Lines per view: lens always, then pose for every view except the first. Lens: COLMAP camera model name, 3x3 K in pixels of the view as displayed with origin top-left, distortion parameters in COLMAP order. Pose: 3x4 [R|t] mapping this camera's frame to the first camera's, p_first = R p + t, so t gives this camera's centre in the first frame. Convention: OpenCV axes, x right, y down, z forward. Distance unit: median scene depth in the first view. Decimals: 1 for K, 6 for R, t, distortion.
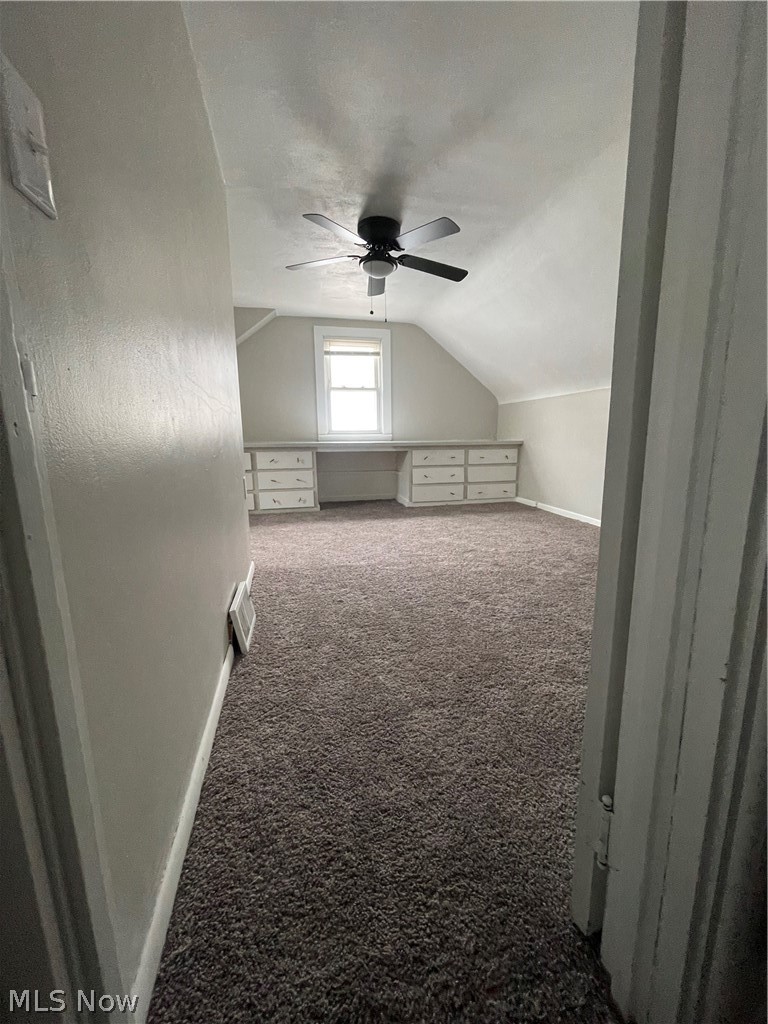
lens RADIAL K [[415.4, 0, 376.5], [0, 415.4, 511.8], [0, 0, 1]] dist [-0.002075, 0.001635]
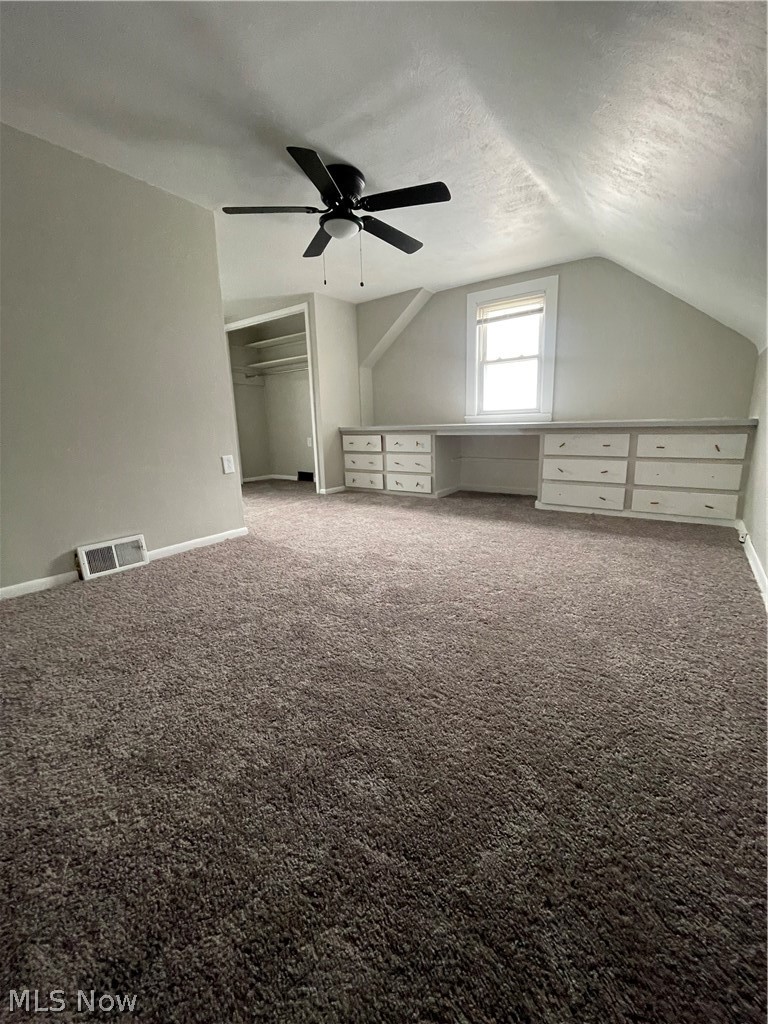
lens RADIAL K [[415.4, 0, 374.9], [0, 415.4, 508.8], [0, 0, 1]] dist [-0.002075, 0.001635]
pose [[0.644885, 0.145775, -0.750248, 0.456636], [-0.111004, 0.989098, 0.096768, -0.051415], [0.756175, 0.020876, 0.654036, 0.264346]]
